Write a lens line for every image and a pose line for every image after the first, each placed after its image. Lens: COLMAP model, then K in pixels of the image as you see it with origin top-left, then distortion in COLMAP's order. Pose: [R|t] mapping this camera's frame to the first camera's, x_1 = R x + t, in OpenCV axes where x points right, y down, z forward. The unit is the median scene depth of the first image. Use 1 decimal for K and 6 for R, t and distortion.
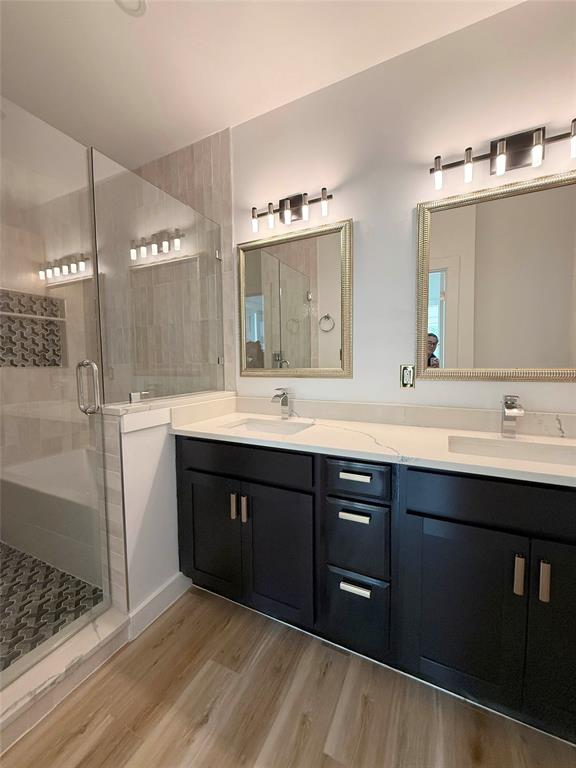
lens RADIAL K [[307.1, 0, 289.5], [0, 307.1, 380.2], [0, 0, 1]] dist [0.002151, 0.000051]
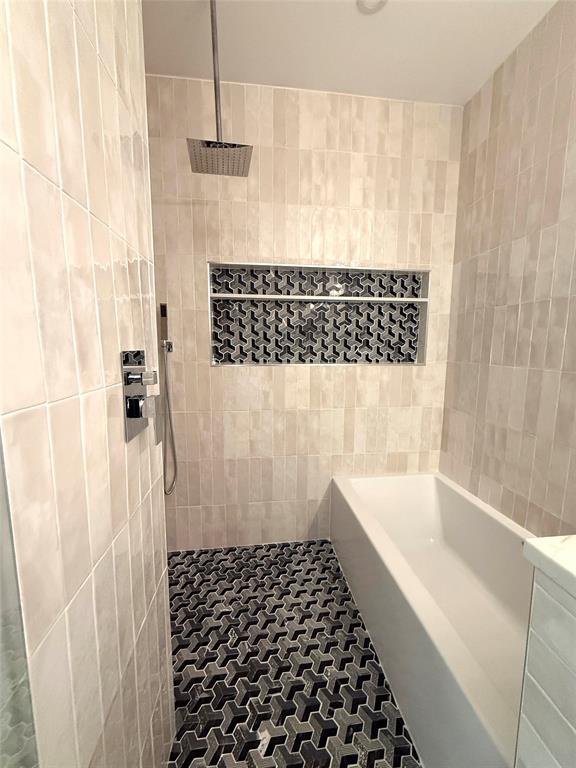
lens RADIAL K [[307.1, 0, 291.0], [0, 307.1, 380.1], [0, 0, 1]] dist [0.002151, 0.000051]
pose [[0.551564, 0.117476, -0.825819, -0.294948], [-0.055559, 0.993008, 0.104152, -0.067784], [0.832280, -0.011565, 0.554234, 0.335873]]
